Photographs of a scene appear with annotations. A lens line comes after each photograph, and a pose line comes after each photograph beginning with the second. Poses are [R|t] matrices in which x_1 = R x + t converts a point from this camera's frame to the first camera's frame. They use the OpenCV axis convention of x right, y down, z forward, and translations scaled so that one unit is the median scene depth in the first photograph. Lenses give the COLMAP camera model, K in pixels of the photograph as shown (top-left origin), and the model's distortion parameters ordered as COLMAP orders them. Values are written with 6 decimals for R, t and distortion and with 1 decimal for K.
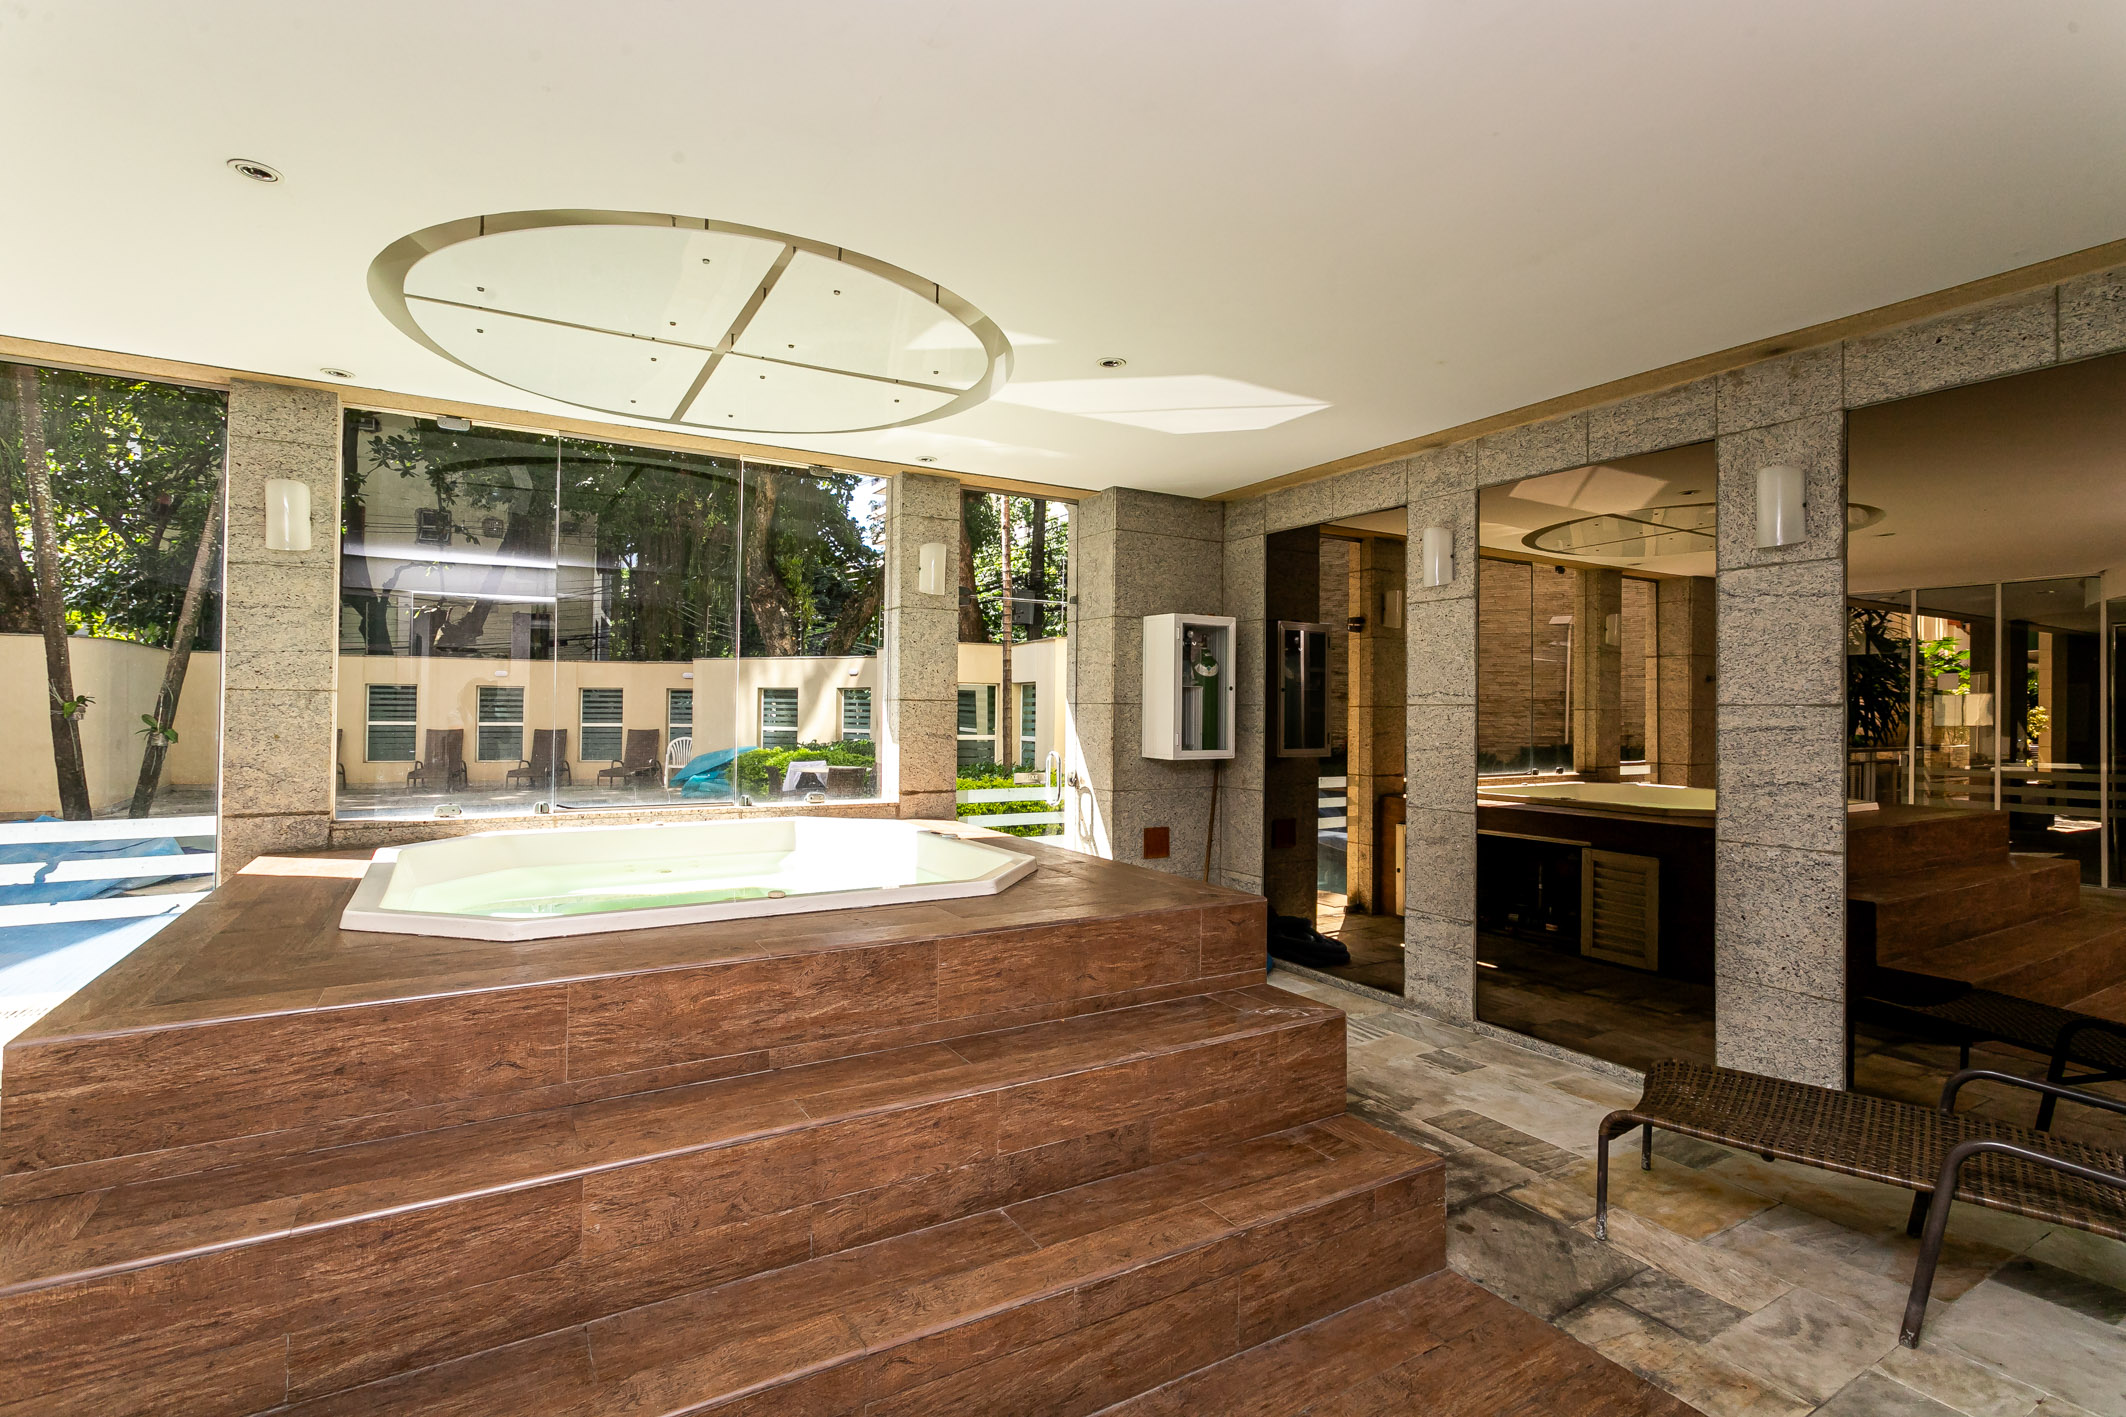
lens RADIAL K [[1033.7, 0, 1064.1], [0, 1033.7, 707.3], [0, 0, 1]] dist [-0.002794, 0.001110]
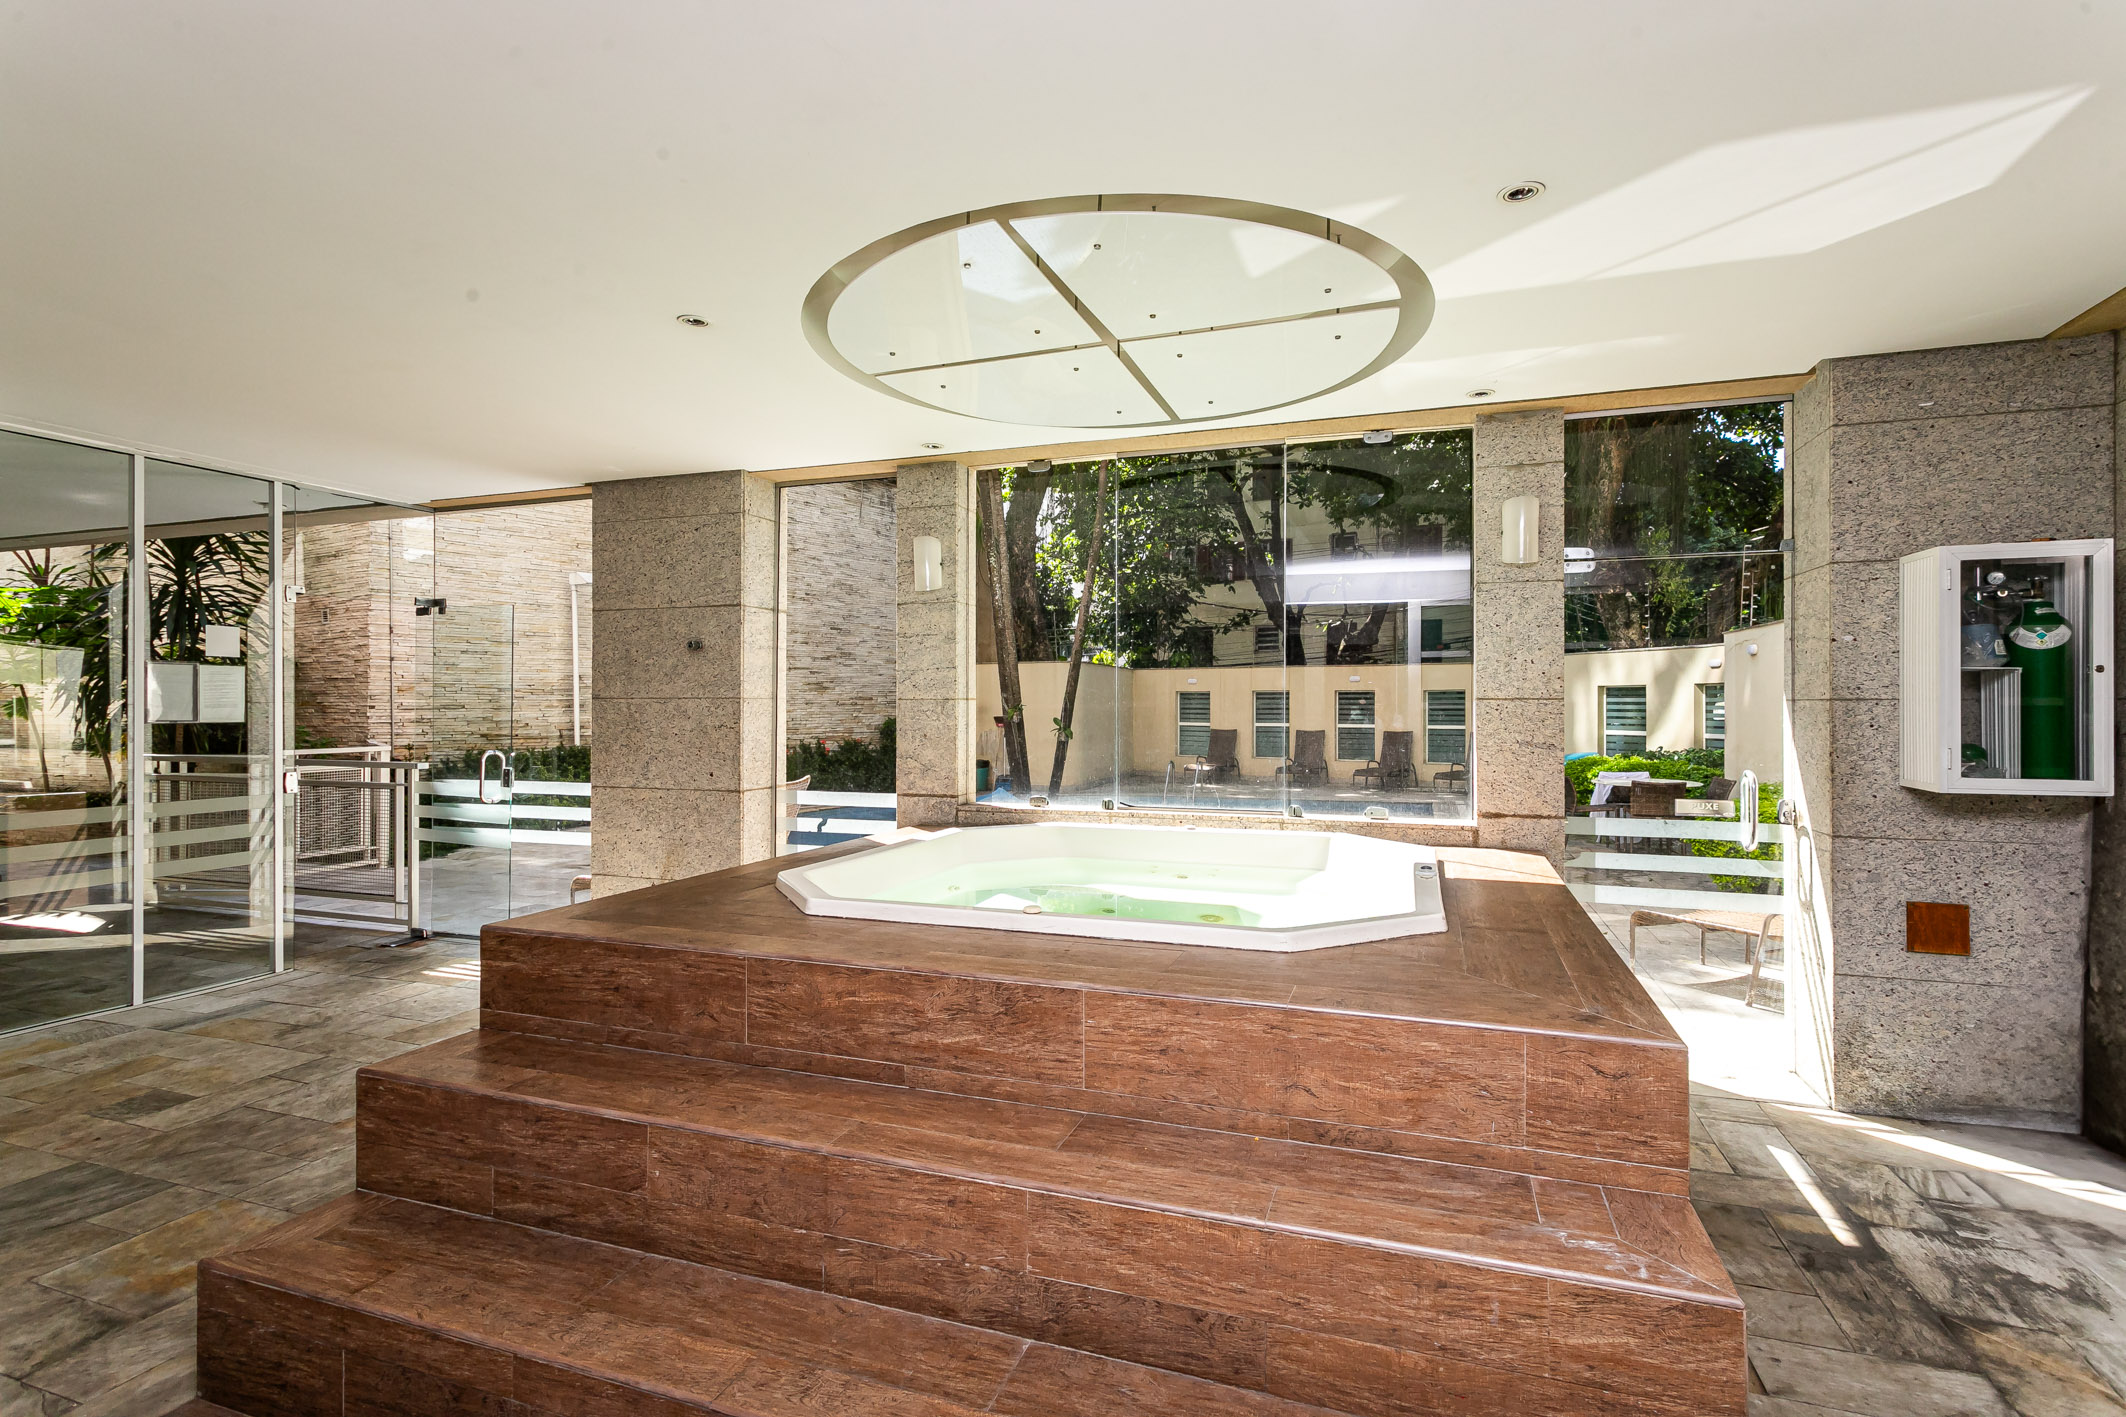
lens RADIAL K [[1033.7, 0, 1061.8], [0, 1033.7, 710.7], [0, 0, 1]] dist [-0.002794, 0.001110]
pose [[0.619845, -0.006218, -0.784700, 0.387594], [0.007575, 0.999969, -0.001940, 0.001380], [0.784688, -0.004742, 0.619873, 0.352855]]
